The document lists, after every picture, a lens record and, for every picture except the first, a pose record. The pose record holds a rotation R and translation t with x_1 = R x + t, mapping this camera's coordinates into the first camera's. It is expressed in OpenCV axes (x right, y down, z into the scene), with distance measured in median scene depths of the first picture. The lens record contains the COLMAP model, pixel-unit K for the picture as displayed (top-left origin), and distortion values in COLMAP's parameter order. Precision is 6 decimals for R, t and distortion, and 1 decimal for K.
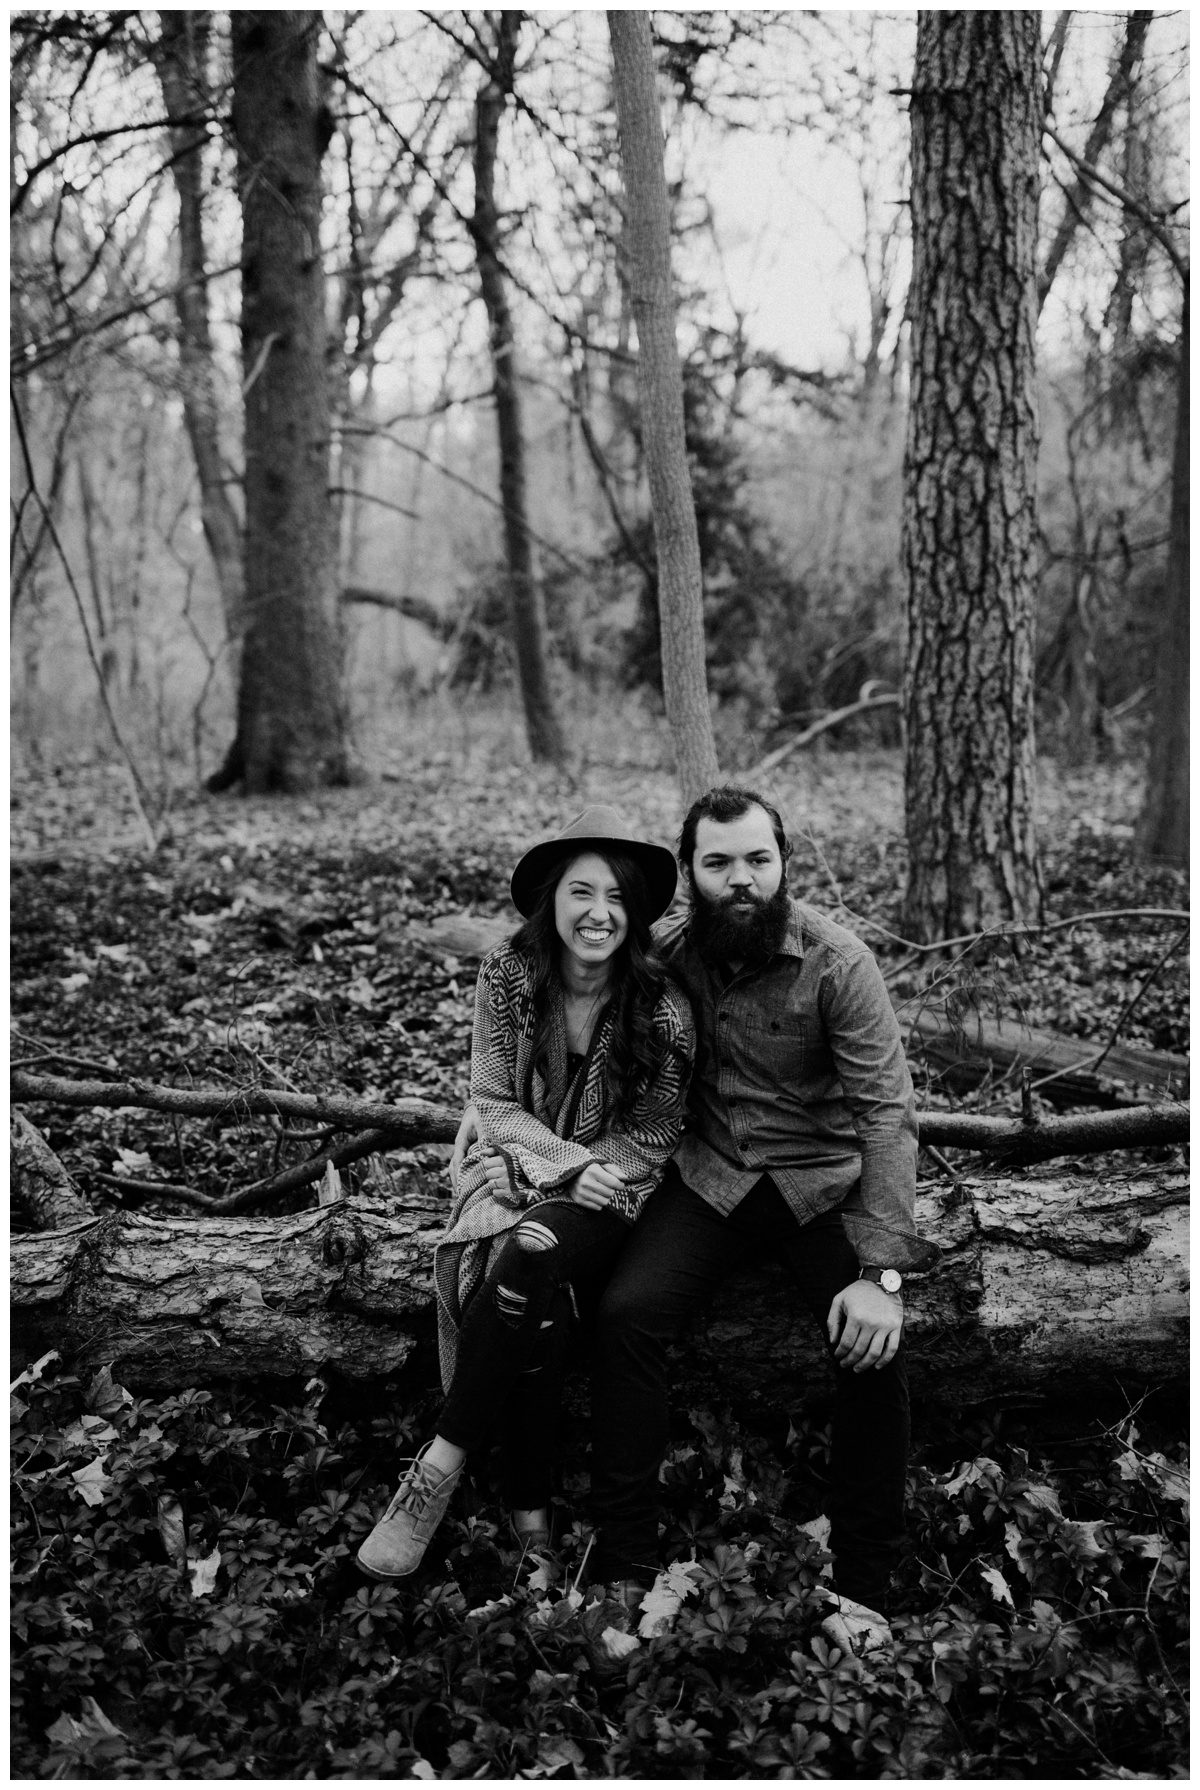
lens RADIAL K [[1857.5, 0, 598.8], [0, 1857.5, 889.7], [0, 0, 1]] dist [0.015925, 0.000000]
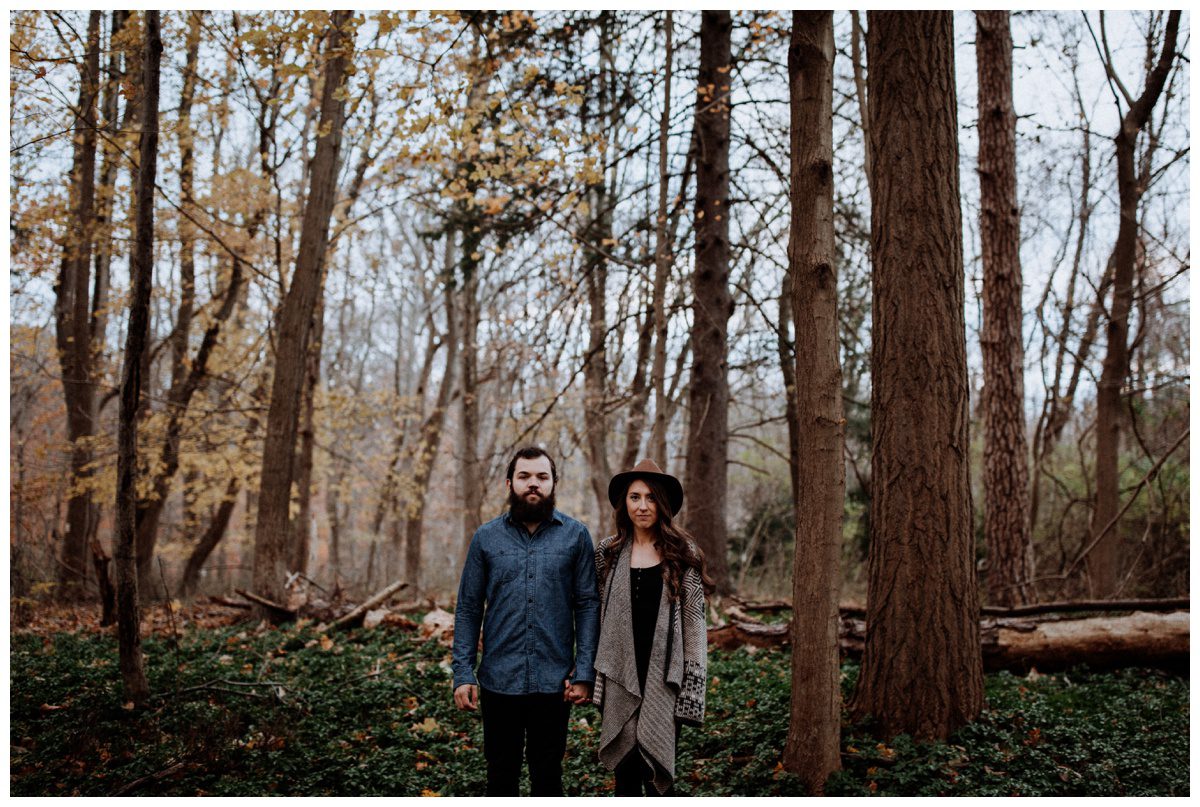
lens RADIAL K [[1245.2, 0, 604.0], [0, 1245.2, 404.3], [0, 0, 1]] dist [0.015925, 0.000000]
pose [[0.987753, 0.008800, -0.155777, -0.137131], [-0.048650, 0.966003, -0.253911, 0.249134], [0.148247, 0.258380, 0.954601, -1.101370]]
